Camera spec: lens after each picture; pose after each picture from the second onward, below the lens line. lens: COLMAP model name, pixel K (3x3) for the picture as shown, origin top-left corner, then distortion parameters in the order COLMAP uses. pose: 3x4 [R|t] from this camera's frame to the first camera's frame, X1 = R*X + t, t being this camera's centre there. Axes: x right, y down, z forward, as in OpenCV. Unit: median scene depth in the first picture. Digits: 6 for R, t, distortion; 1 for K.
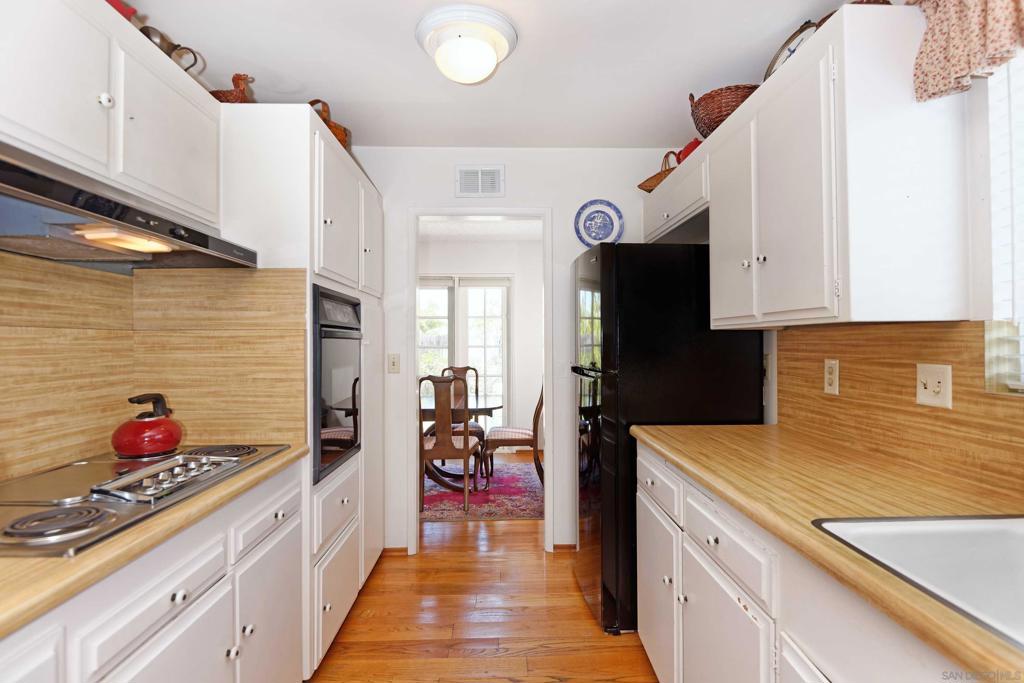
lens RADIAL K [[521.2, 0, 512.6], [0, 521.2, 339.4], [0, 0, 1]] dist [-0.006031, 0.000274]
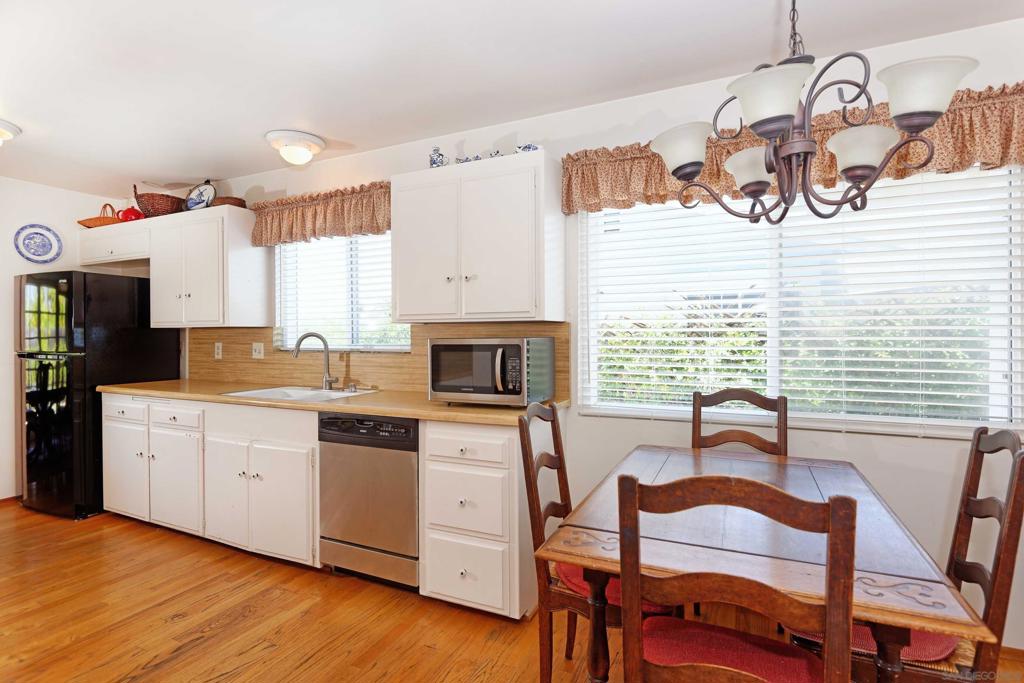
lens RADIAL K [[507.2, 0, 515.4], [0, 507.2, 337.3], [0, 0, 1]] dist [-0.006116, 0.000052]
pose [[0.445187, -0.001675, 0.895436, -0.613709], [-0.003372, 0.999988, 0.003547, 0.004622], [-0.895431, -0.004598, 0.445176, -0.886493]]
